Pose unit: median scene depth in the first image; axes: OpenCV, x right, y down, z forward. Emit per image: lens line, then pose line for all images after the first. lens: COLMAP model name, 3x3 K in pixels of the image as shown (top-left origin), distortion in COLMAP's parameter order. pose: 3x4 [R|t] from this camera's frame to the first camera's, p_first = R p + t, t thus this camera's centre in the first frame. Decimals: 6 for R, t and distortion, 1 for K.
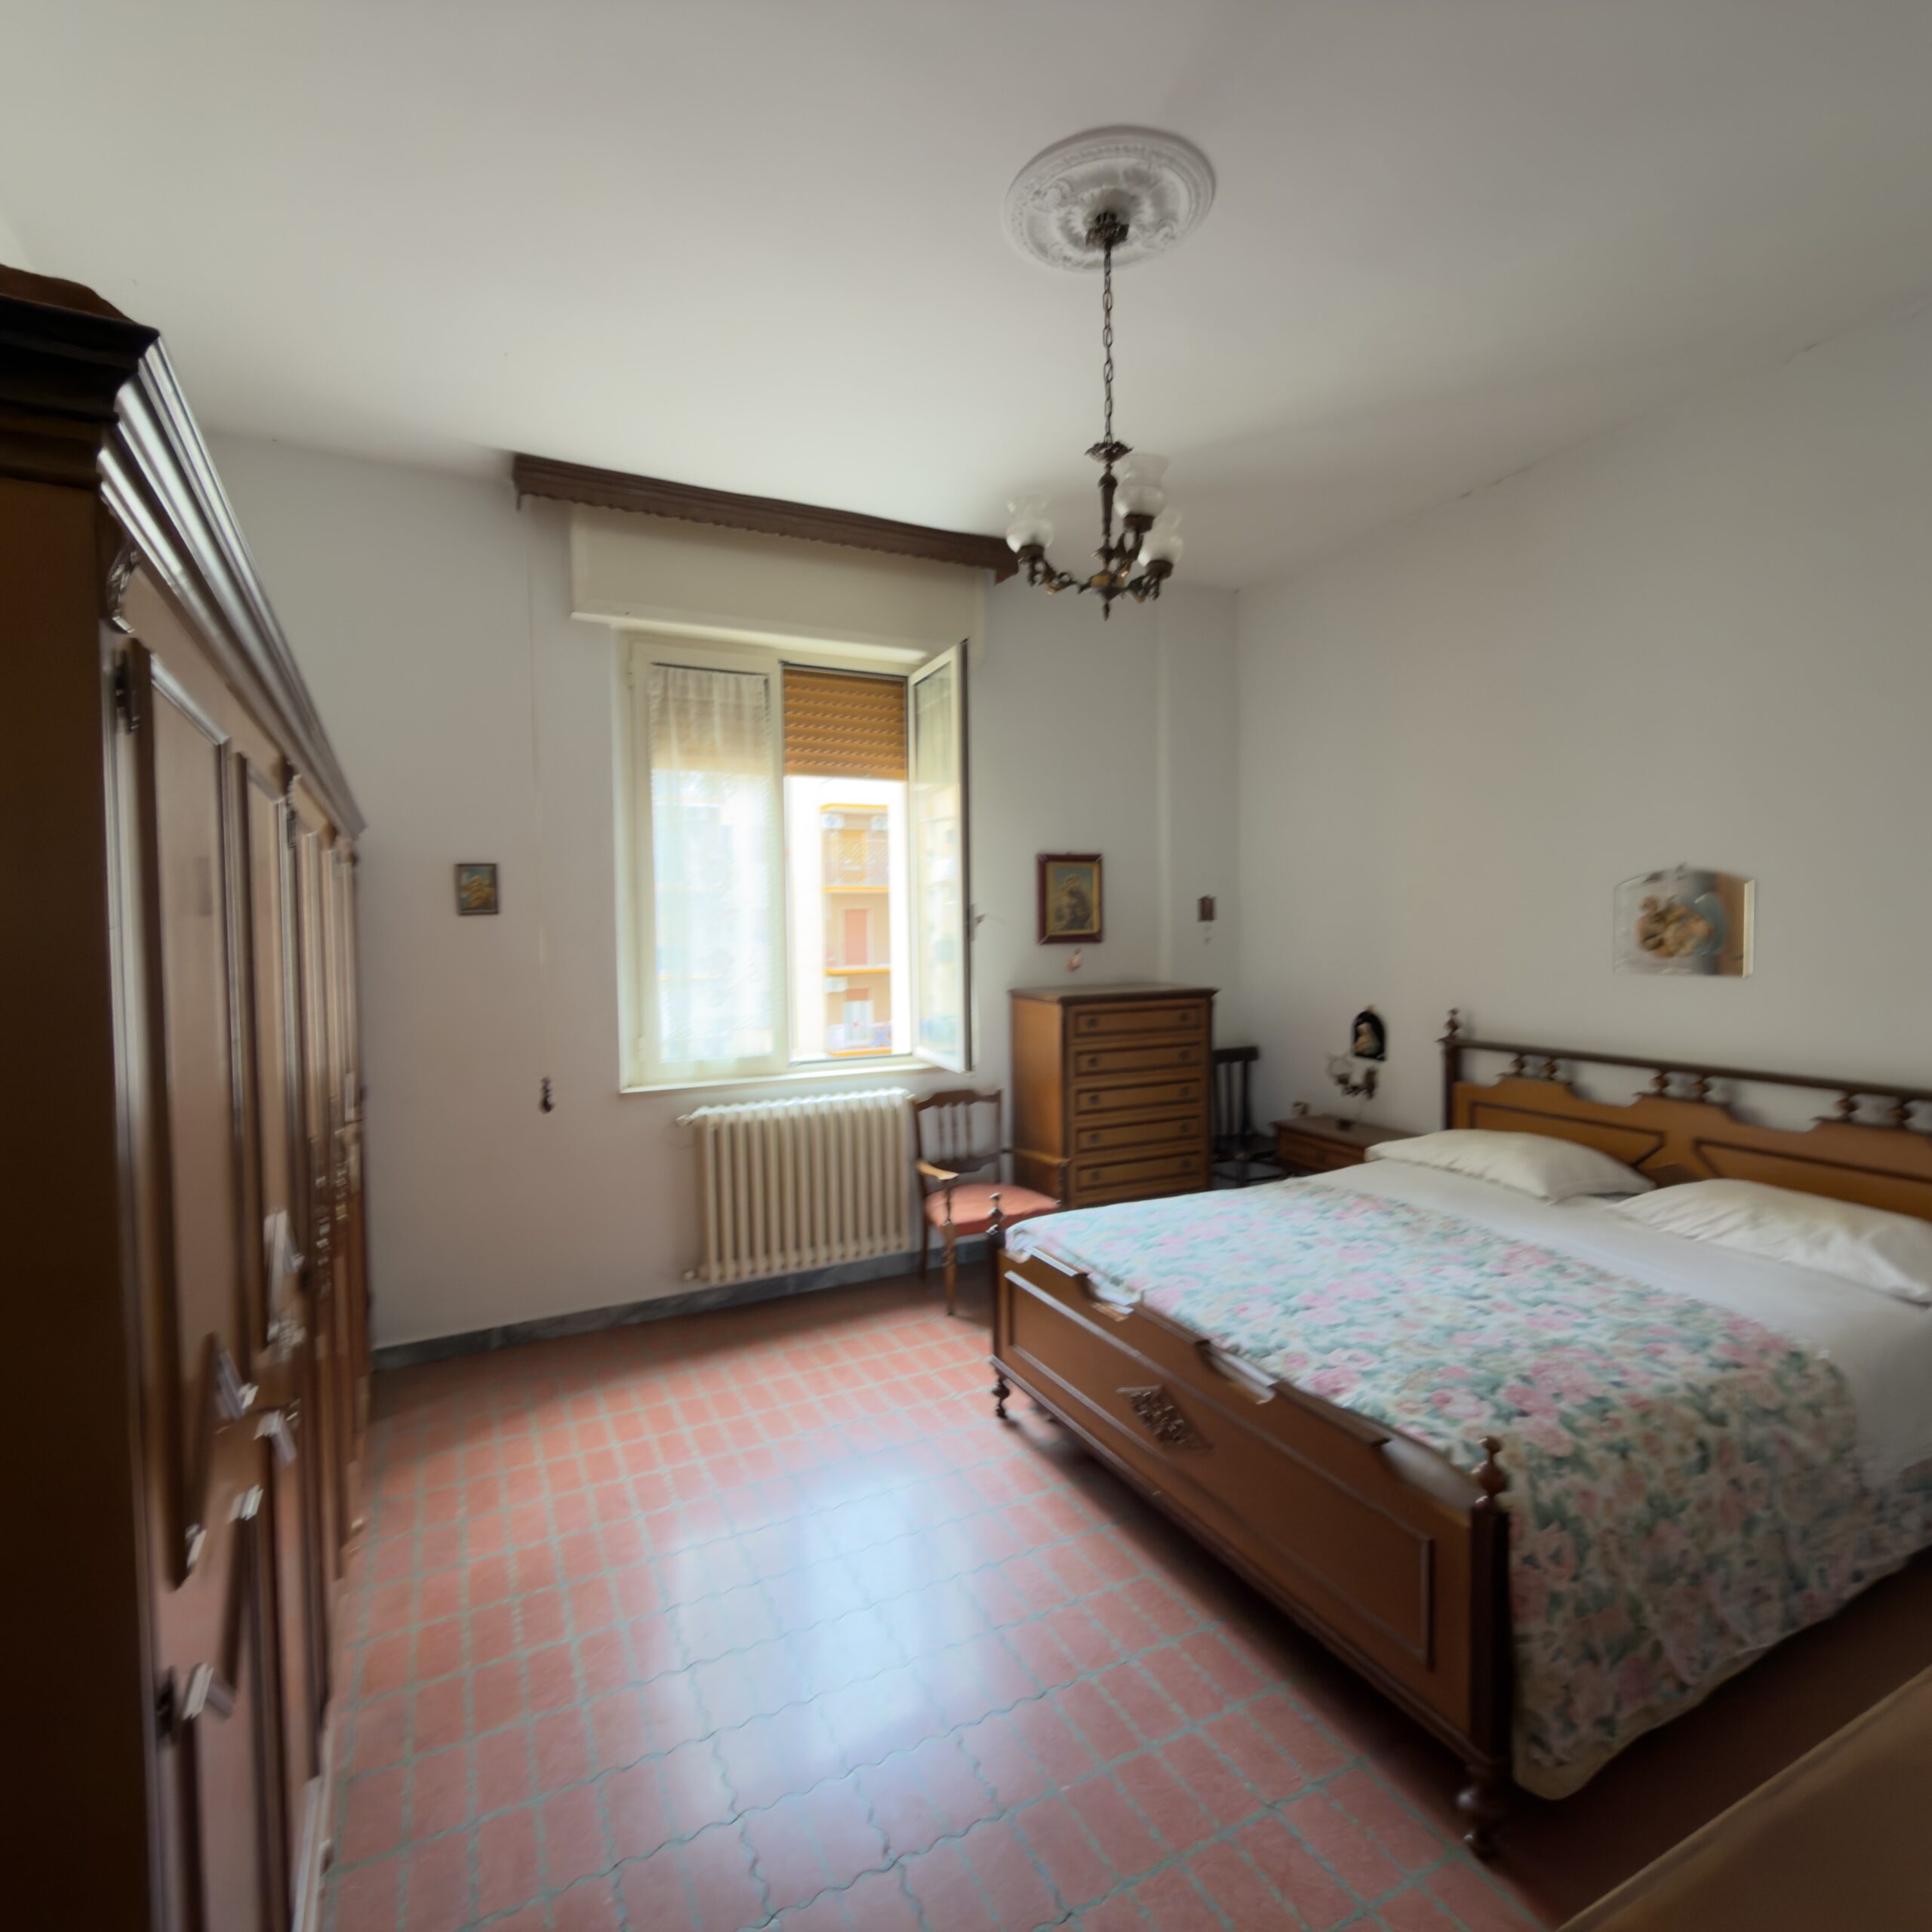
lens RADIAL K [[1026.3, 0, 967.4], [0, 1026.3, 970.6], [0, 0, 1]] dist [0.007356, -0.001590]
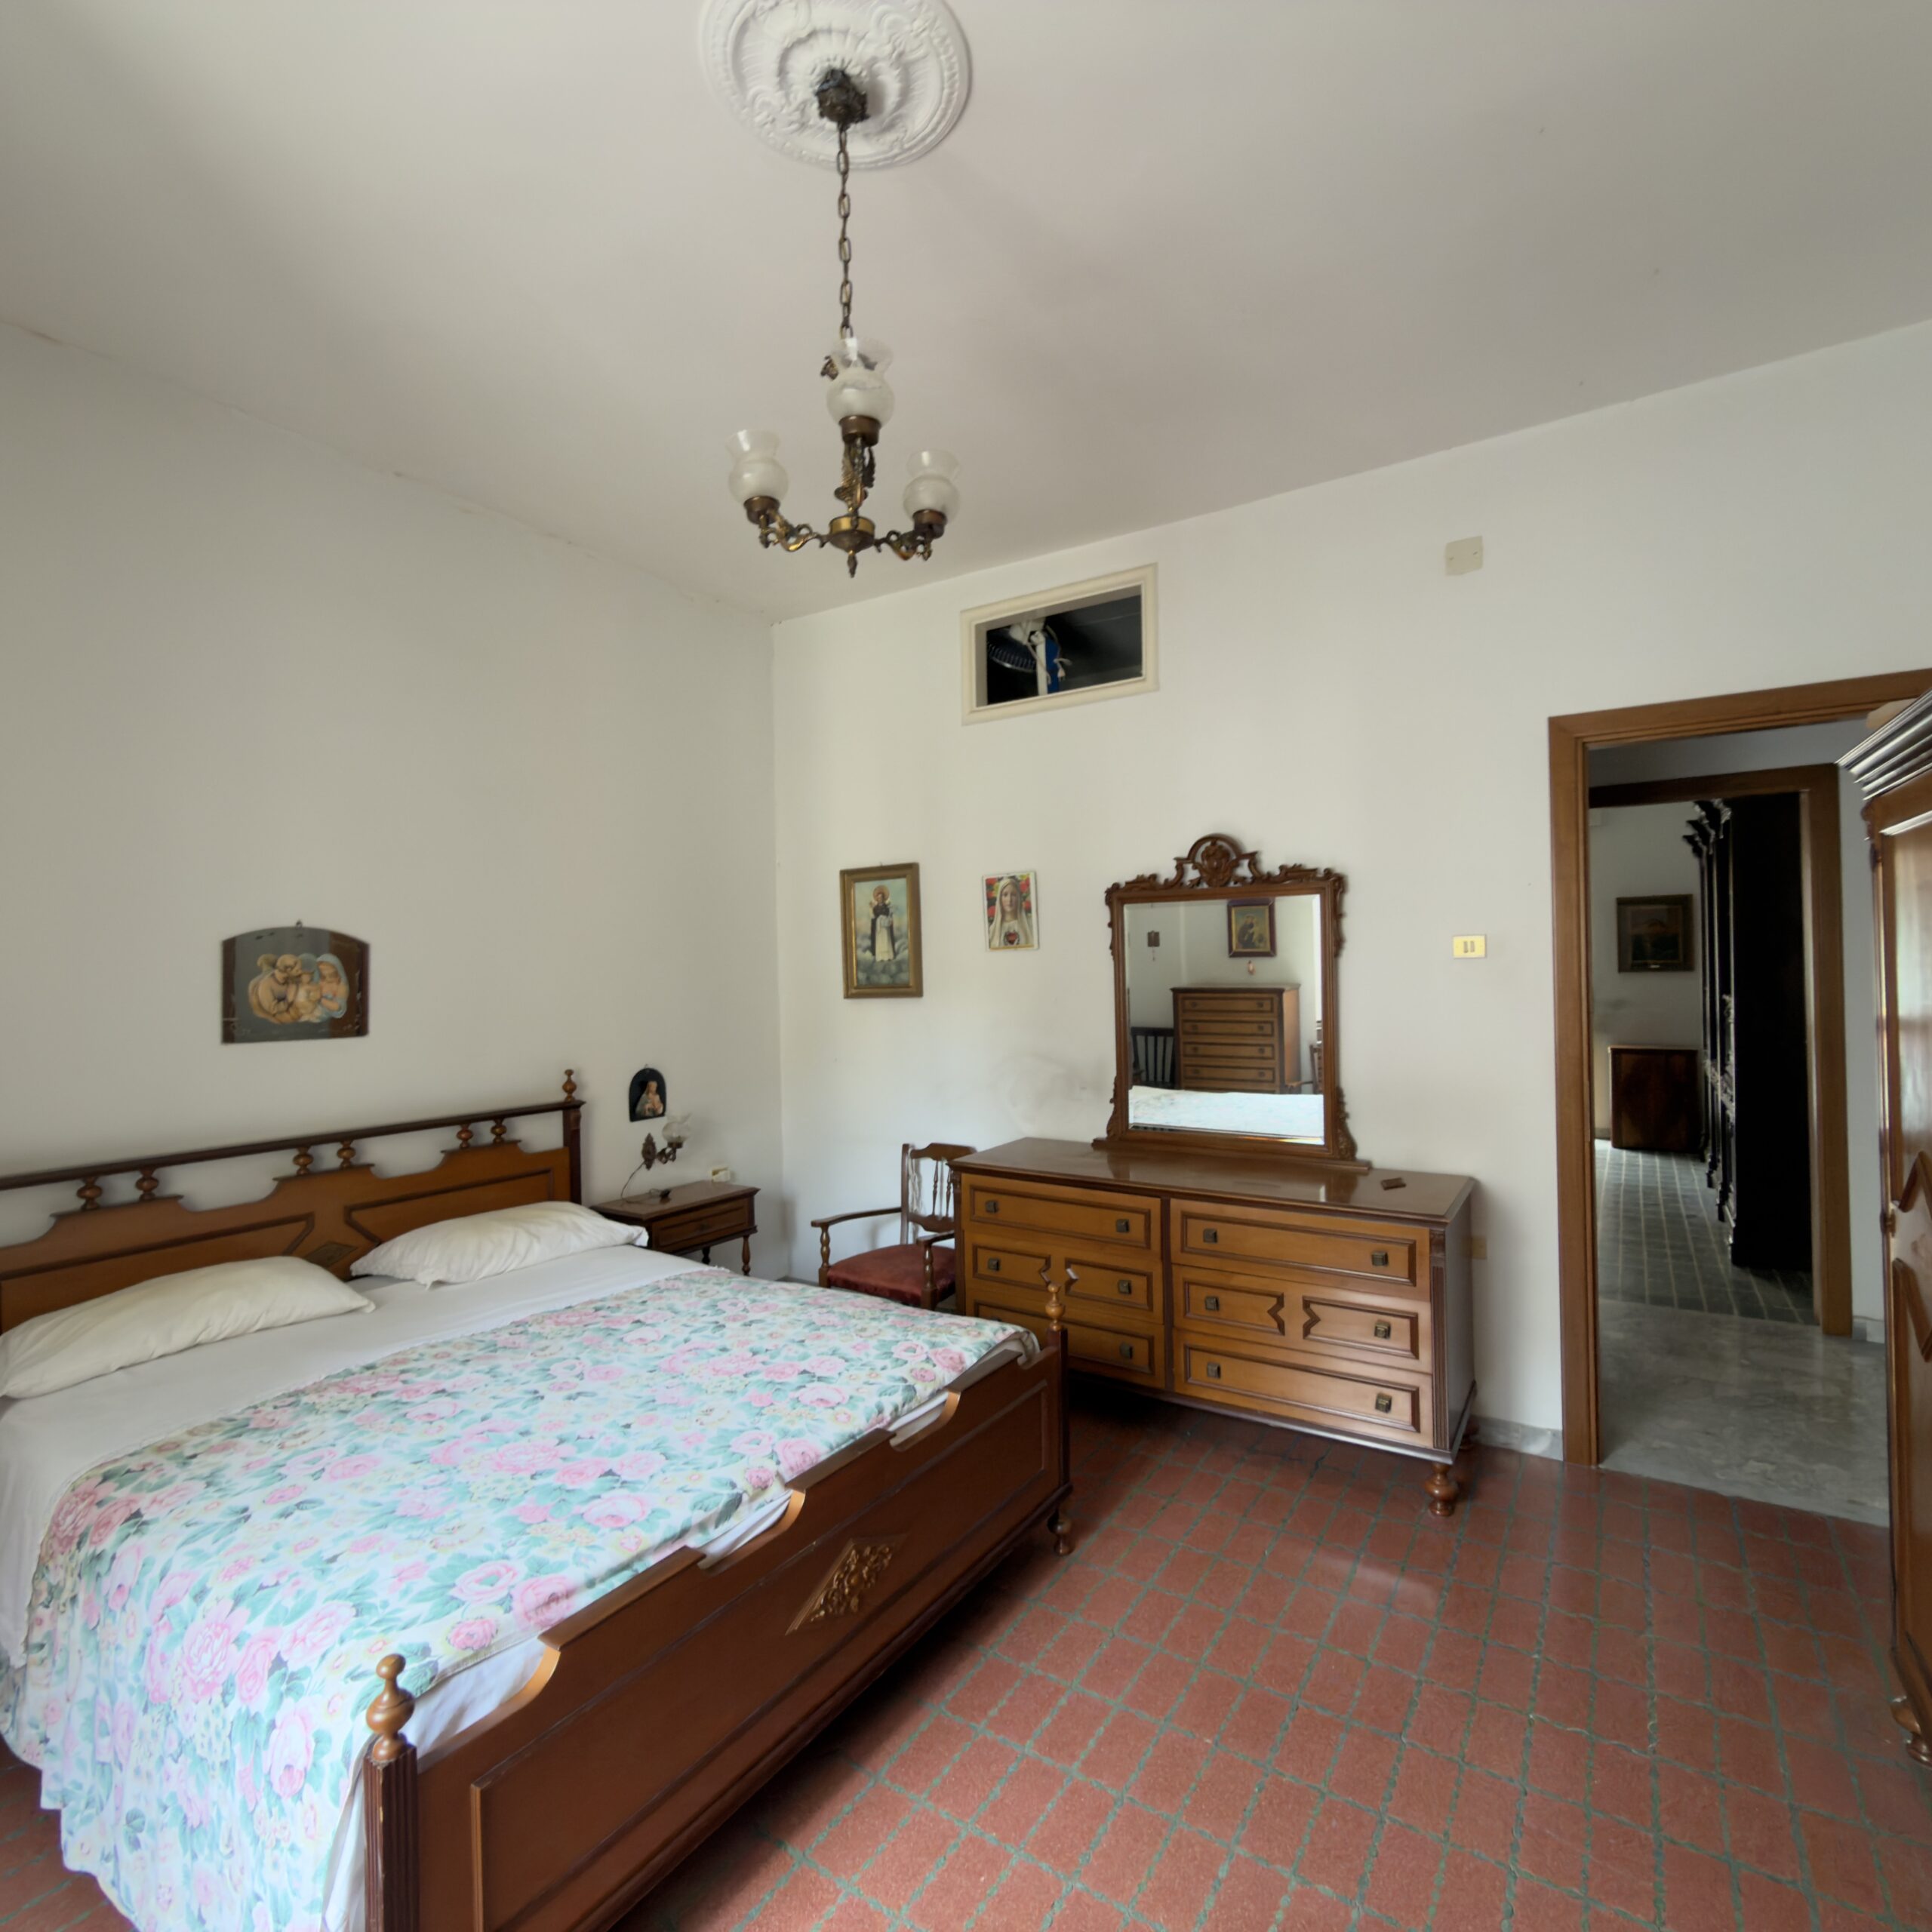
lens RADIAL K [[1051.6, 0, 967.4], [0, 1051.6, 976.7], [0, 0, 1]] dist [-0.000125, 0.001562]
pose [[-0.503772, 0.012762, 0.863742, -0.529210], [0.067993, 0.997375, 0.024920, -0.043757], [-0.861157, 0.071282, -0.503317, 1.211551]]
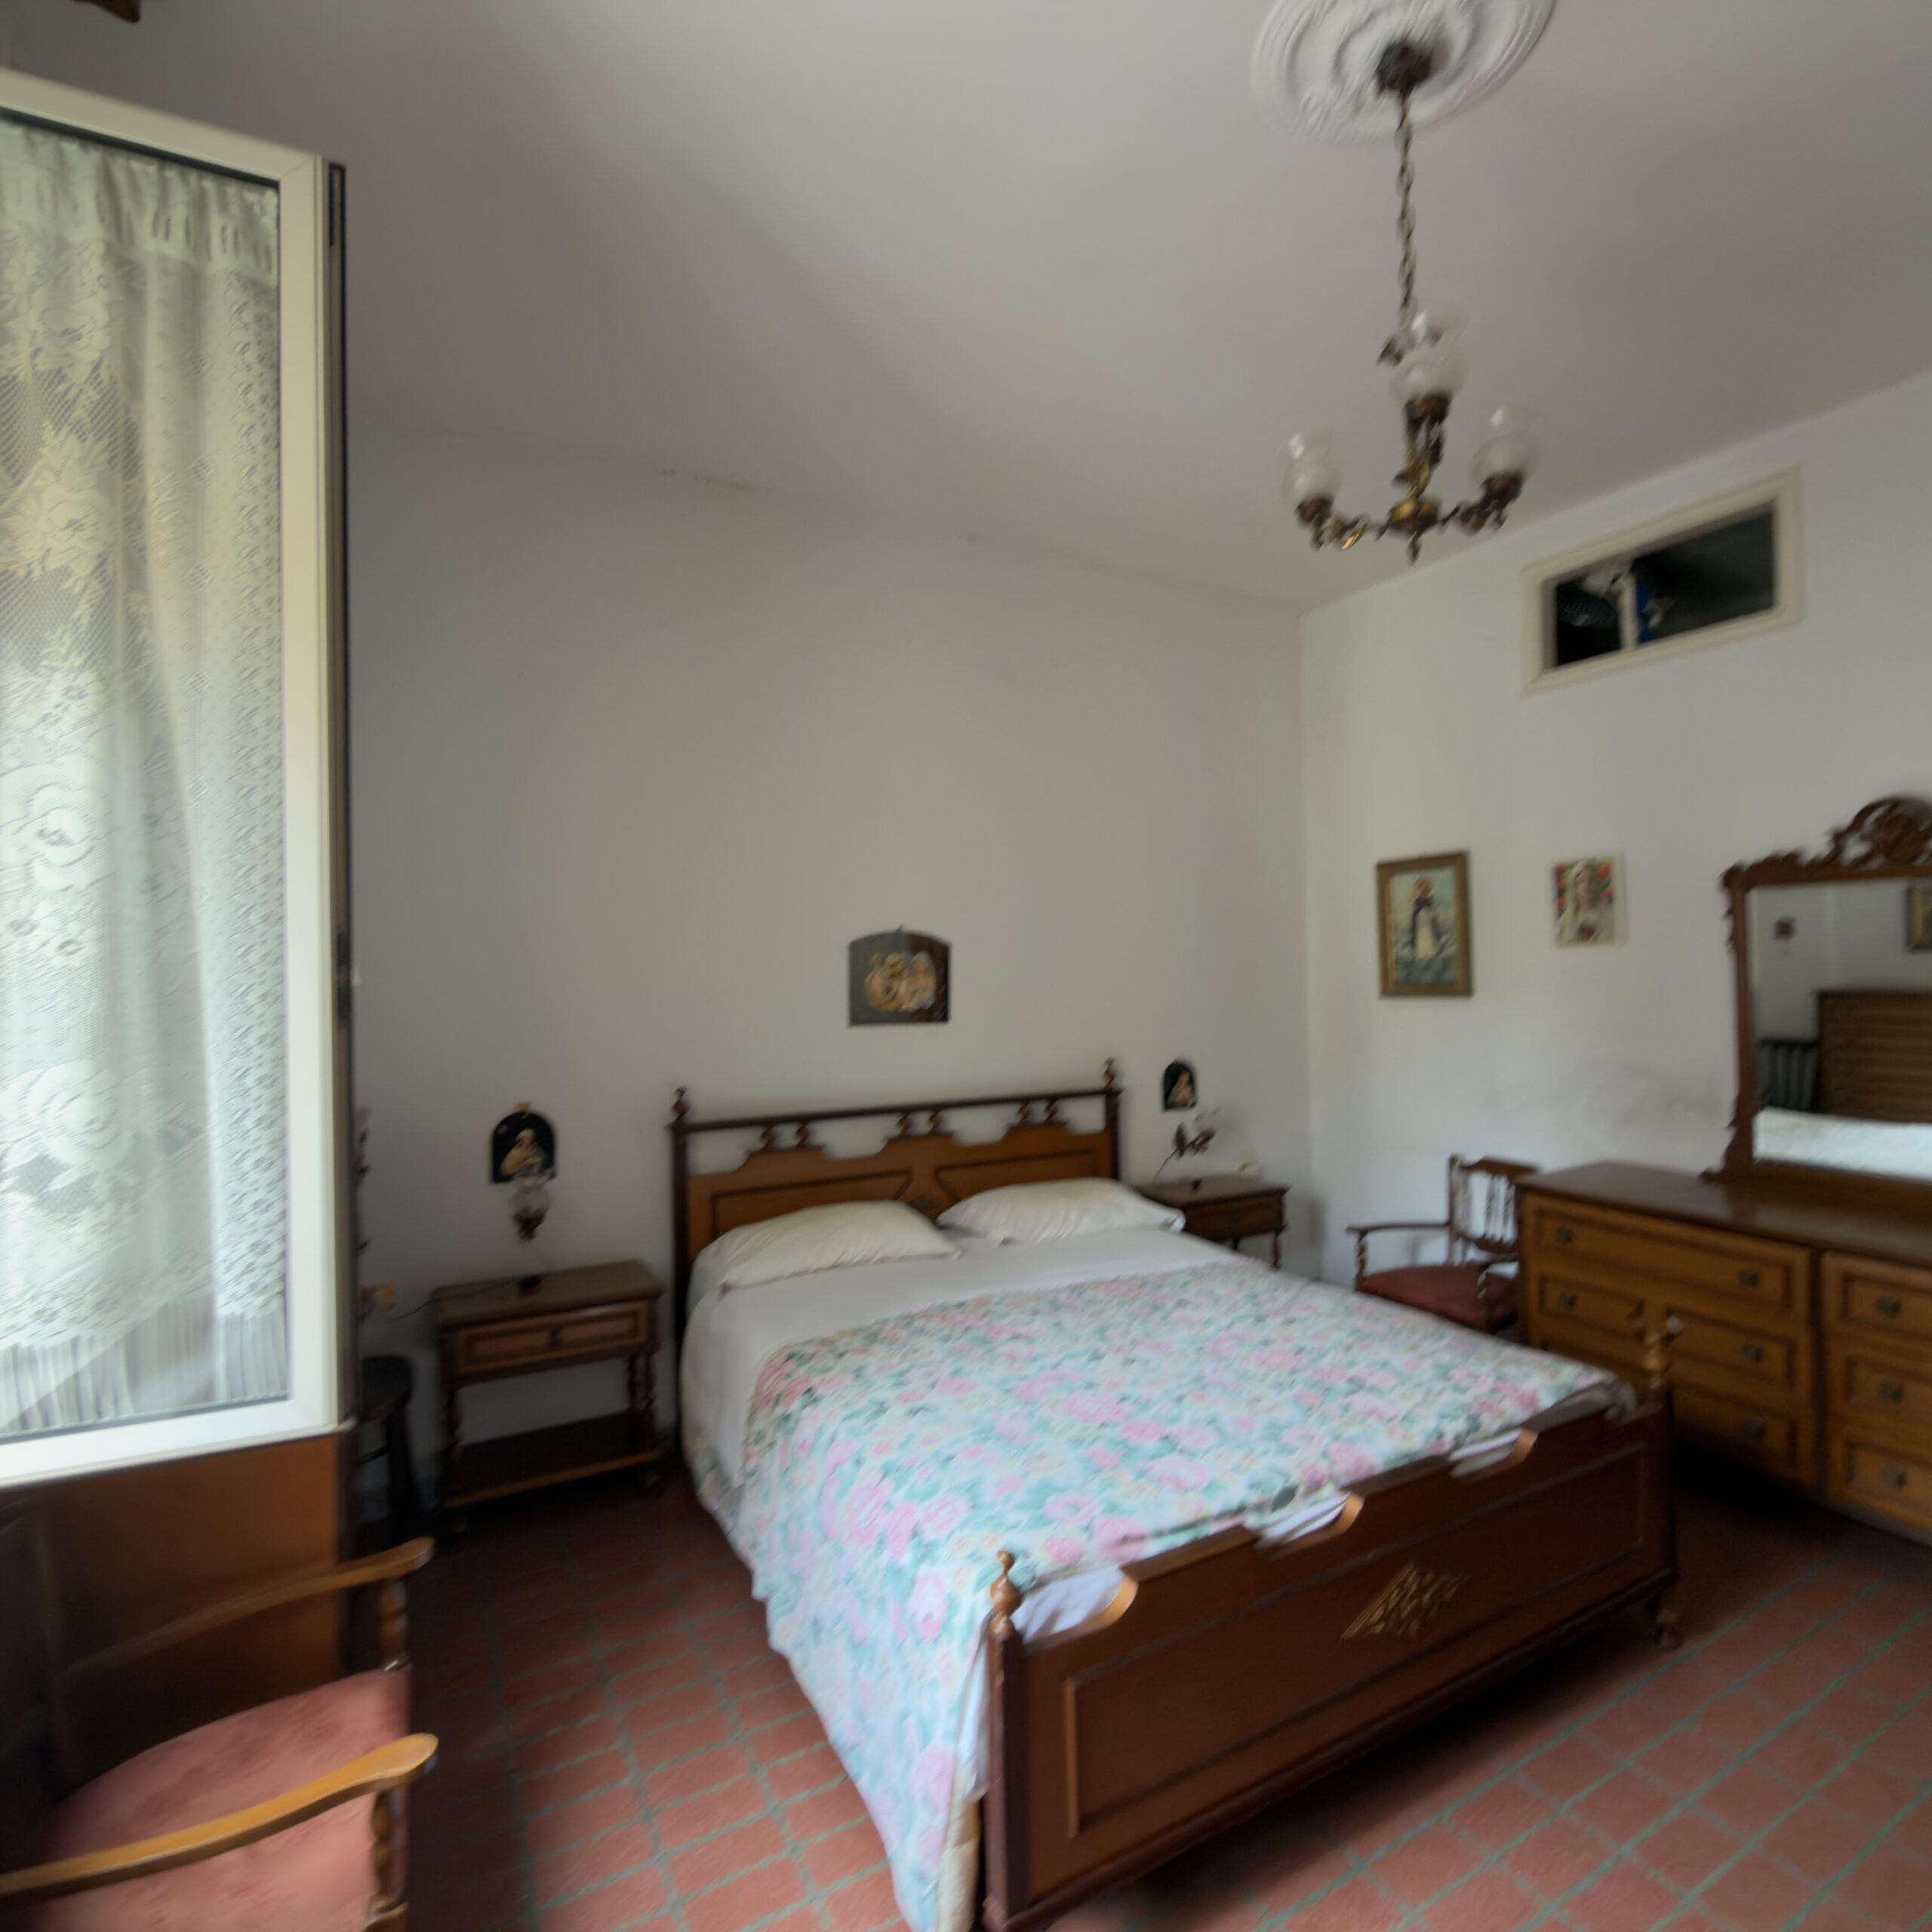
lens RADIAL K [[1041.0, 0, 949.4], [0, 1041.0, 972.3], [0, 0, 1]] dist [0.001408, -0.001646]
pose [[-0.032529, 0.009967, 0.999421, -0.544598], [0.066717, 0.997742, -0.007779, -0.050576], [-0.997242, 0.066425, -0.033121, 1.247069]]
